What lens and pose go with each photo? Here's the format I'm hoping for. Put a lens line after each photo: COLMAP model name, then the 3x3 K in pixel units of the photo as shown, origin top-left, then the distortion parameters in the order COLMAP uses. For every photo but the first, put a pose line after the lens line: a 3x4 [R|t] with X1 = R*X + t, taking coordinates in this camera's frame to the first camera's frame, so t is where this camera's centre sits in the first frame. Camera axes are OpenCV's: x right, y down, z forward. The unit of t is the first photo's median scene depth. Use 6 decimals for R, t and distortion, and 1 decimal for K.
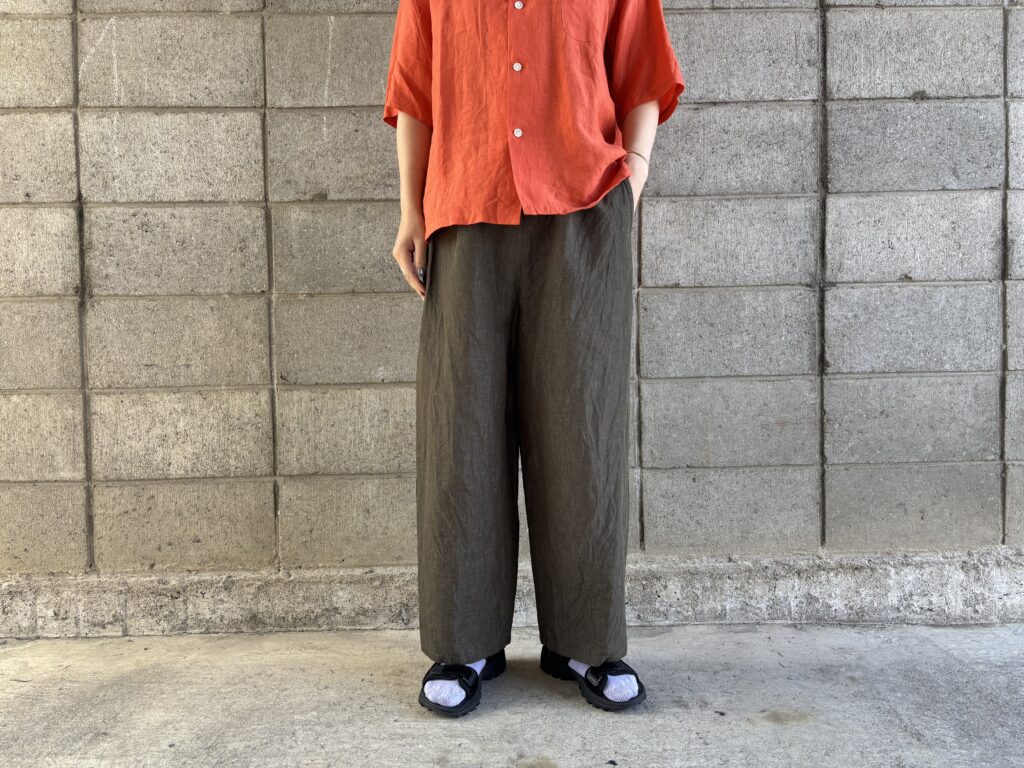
lens RADIAL K [[774.6, 0, 512.0], [0, 774.6, 384.0], [0, 0, 1]] dist [0.034932, -0.045424]
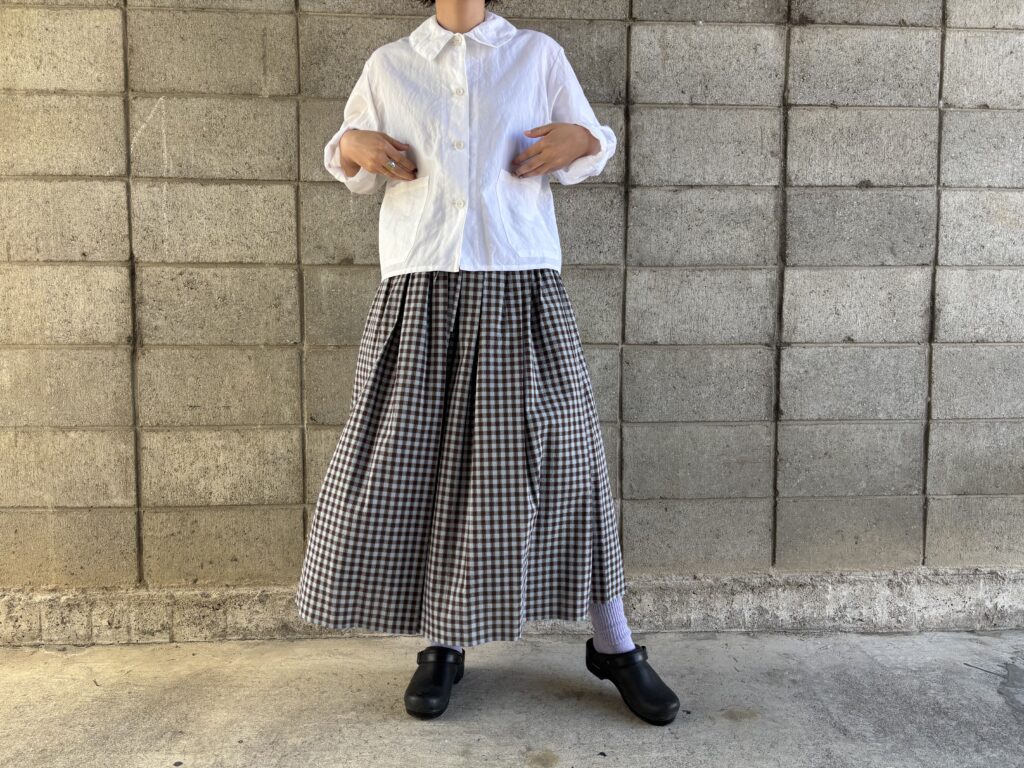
lens RADIAL K [[779.0, 0, 504.7], [0, 779.0, 385.4], [0, 0, 1]] dist [0.032408, -0.038660]
pose [[0.998929, 0.014162, 0.044045, -0.063270], [-0.015656, 0.999307, 0.033766, -0.100274], [-0.043536, -0.034420, 0.998459, -0.156903]]
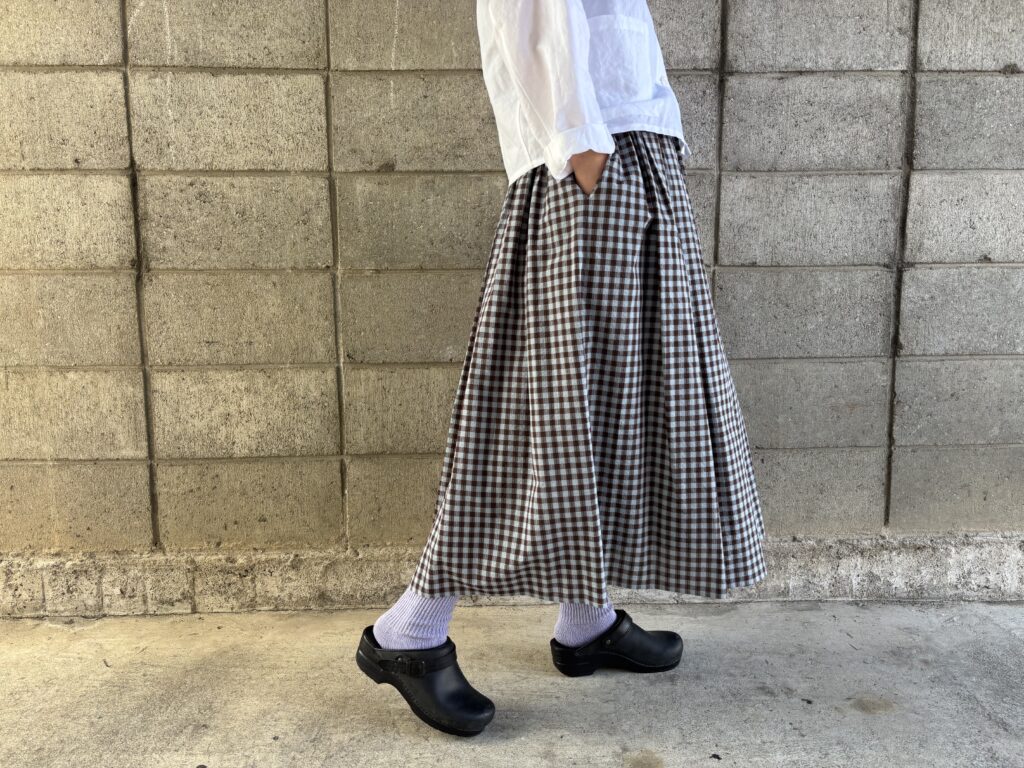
lens RADIAL K [[774.6, 0, 512.0], [0, 774.6, 384.0], [0, 0, 1]] dist [0.034932, -0.045424]
pose [[0.999625, 0.006932, 0.026475, -0.116512], [-0.009272, 0.995960, 0.089313, -0.062085], [-0.025749, -0.089525, 0.995652, 0.022297]]
